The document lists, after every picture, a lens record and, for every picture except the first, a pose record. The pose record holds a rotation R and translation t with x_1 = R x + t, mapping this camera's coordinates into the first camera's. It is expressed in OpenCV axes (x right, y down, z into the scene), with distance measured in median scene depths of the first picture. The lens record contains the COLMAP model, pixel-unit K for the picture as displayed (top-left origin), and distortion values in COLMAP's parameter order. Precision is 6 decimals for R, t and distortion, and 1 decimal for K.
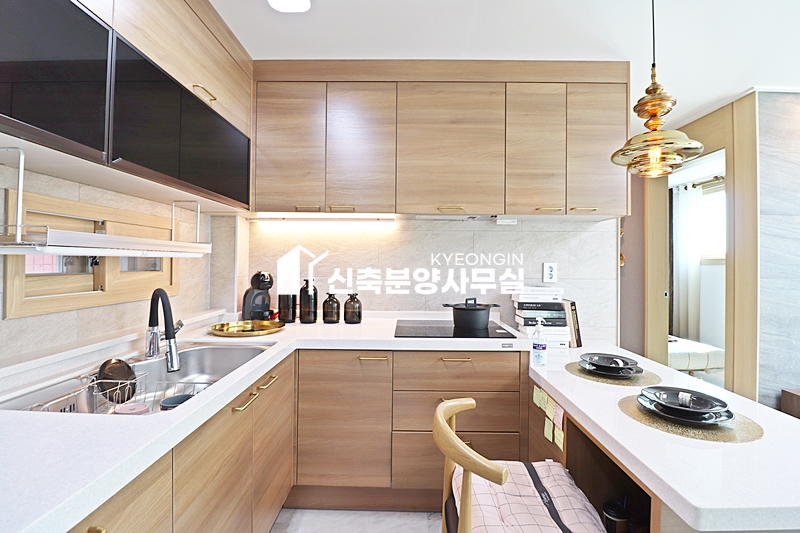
lens RADIAL K [[363.1, 0, 400.0], [0, 363.1, 266.5], [0, 0, 1]] dist [-0.002205, -0.012734]
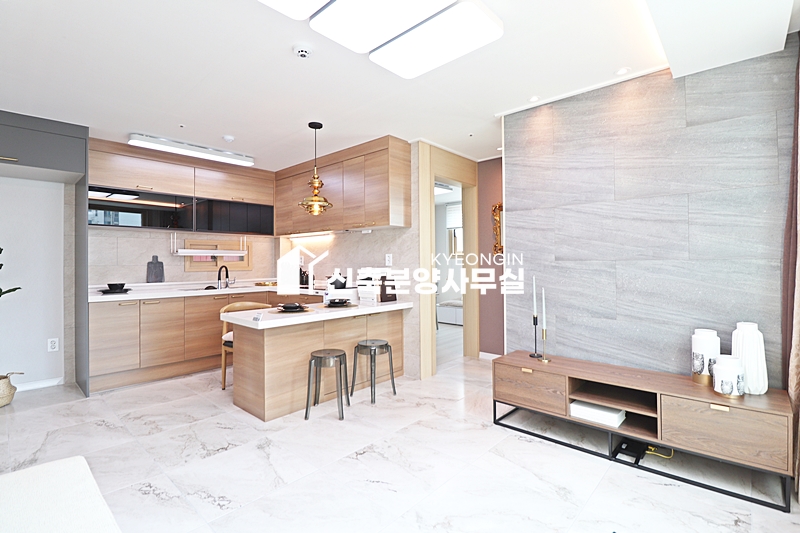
lens RADIAL K [[370.3, 0, 400.3], [0, 370.3, 259.7], [0, 0, 1]] dist [-0.000429, -0.013198]
pose [[0.752119, -0.015898, -0.658835, 1.739257], [0.007260, 0.999848, -0.015839, 0.048752], [0.658987, 0.007129, 0.752120, -0.274466]]
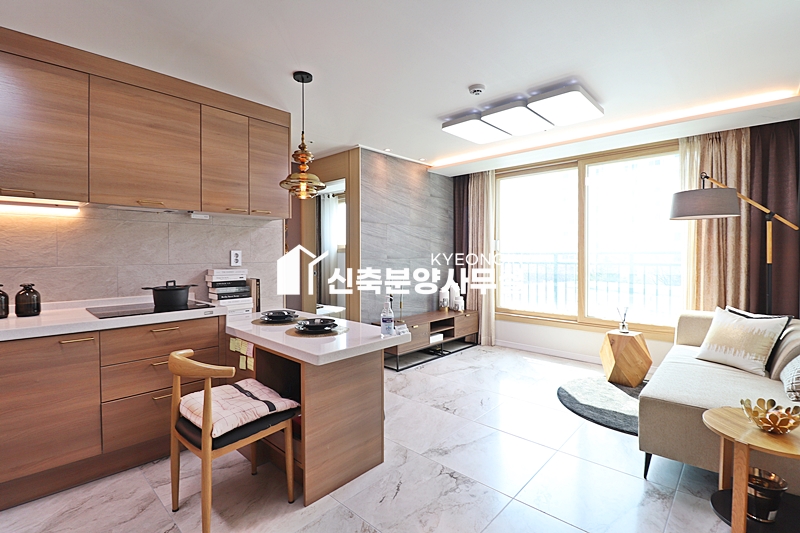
lens RADIAL K [[376.0, 0, 401.7], [0, 376.0, 249.5], [0, 0, 1]] dist [-0.003000, -0.000710]
pose [[0.663109, -0.000117, 0.748523, -0.215156], [0.011091, 0.999892, -0.009669, 0.006263], [-0.748441, 0.014714, 0.663038, -0.356332]]
